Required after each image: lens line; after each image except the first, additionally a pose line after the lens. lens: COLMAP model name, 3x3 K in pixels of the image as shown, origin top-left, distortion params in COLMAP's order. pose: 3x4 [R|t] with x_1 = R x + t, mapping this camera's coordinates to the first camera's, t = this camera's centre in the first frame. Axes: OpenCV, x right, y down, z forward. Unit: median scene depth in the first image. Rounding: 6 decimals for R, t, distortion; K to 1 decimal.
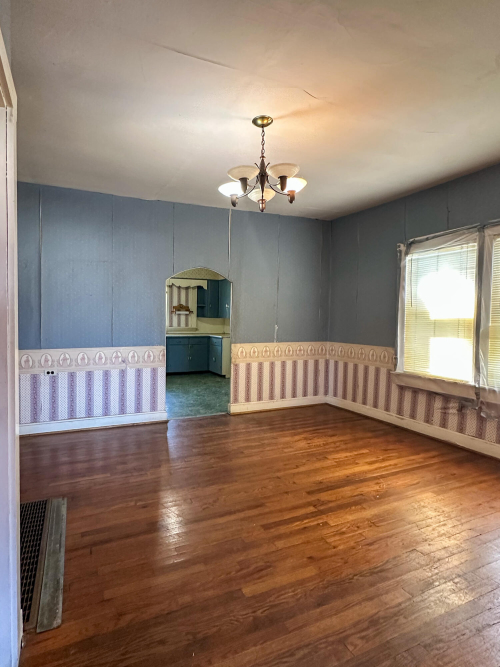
lens RADIAL K [[359.6, 0, 250.0], [0, 359.6, 333.5], [0, 0, 1]] dist [0.000242, 0.000043]
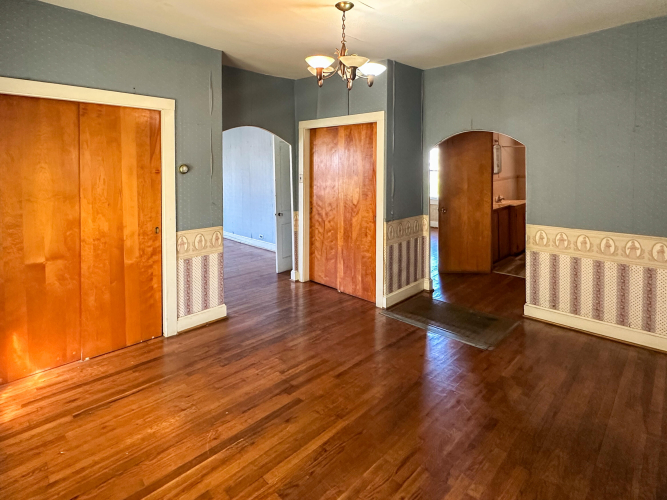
lens RADIAL K [[359.6, 0, 333.5], [0, 359.6, 250.0], [0, 0, 1]] dist [0.000242, 0.000043]
pose [[-0.940241, 0.061750, -0.334865, 0.393322], [-0.027154, 0.966691, 0.254503, -0.200587], [0.339426, 0.248387, -0.907245, 1.887651]]
